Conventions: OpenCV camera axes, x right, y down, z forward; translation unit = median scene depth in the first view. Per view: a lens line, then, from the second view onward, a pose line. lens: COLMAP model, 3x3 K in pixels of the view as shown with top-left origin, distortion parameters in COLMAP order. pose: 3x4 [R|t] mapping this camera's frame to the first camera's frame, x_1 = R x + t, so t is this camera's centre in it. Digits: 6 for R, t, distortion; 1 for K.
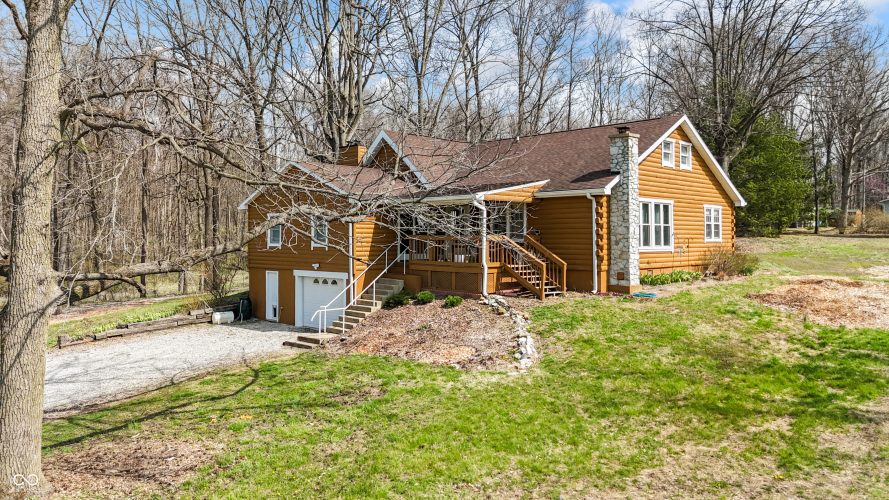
lens RADIAL K [[656.6, 0, 444.5], [0, 656.6, 250.0], [0, 0, 1]] dist [0.002620, -0.000322]
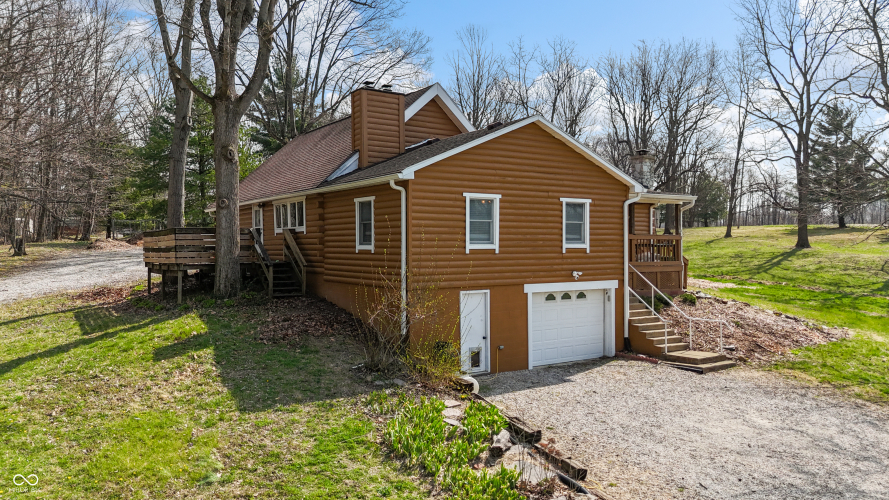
lens RADIAL K [[656.6, 0, 444.5], [0, 656.6, 250.0], [0, 0, 1]] dist [0.002620, -0.000322]
pose [[0.214291, -0.004059, 0.976761, -0.884740], [0.018441, 0.999830, 0.000109, -0.005082], [-0.976596, 0.017989, 0.214330, 0.940090]]
